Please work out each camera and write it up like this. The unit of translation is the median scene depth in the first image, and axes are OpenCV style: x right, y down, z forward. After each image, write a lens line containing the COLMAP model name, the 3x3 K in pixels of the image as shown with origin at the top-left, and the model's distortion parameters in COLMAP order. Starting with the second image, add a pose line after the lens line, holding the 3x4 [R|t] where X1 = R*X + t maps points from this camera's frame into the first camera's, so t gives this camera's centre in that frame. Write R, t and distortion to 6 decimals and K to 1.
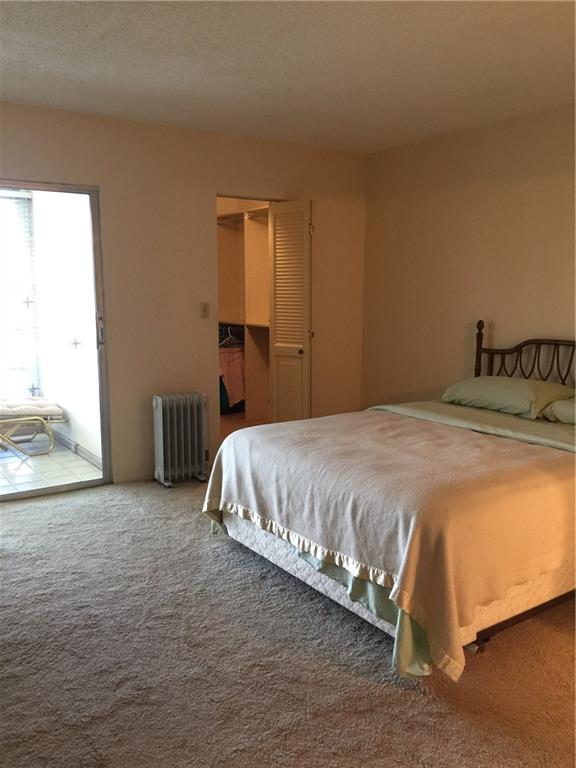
lens RADIAL K [[653.1, 0, 288.0], [0, 653.1, 384.0], [0, 0, 1]] dist [0.006212, 0.004112]
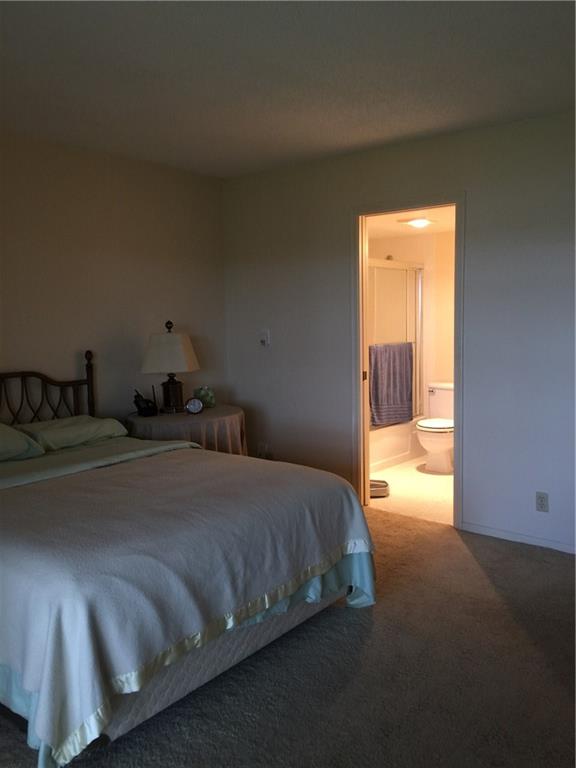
lens RADIAL K [[653.1, 0, 288.0], [0, 653.1, 384.0], [0, 0, 1]] dist [0.006212, 0.004112]
pose [[-0.298277, -0.088316, 0.950385, -0.709678], [0.154335, 0.978145, 0.139333, -0.141238], [-0.941919, 0.188237, -0.278128, 1.038027]]
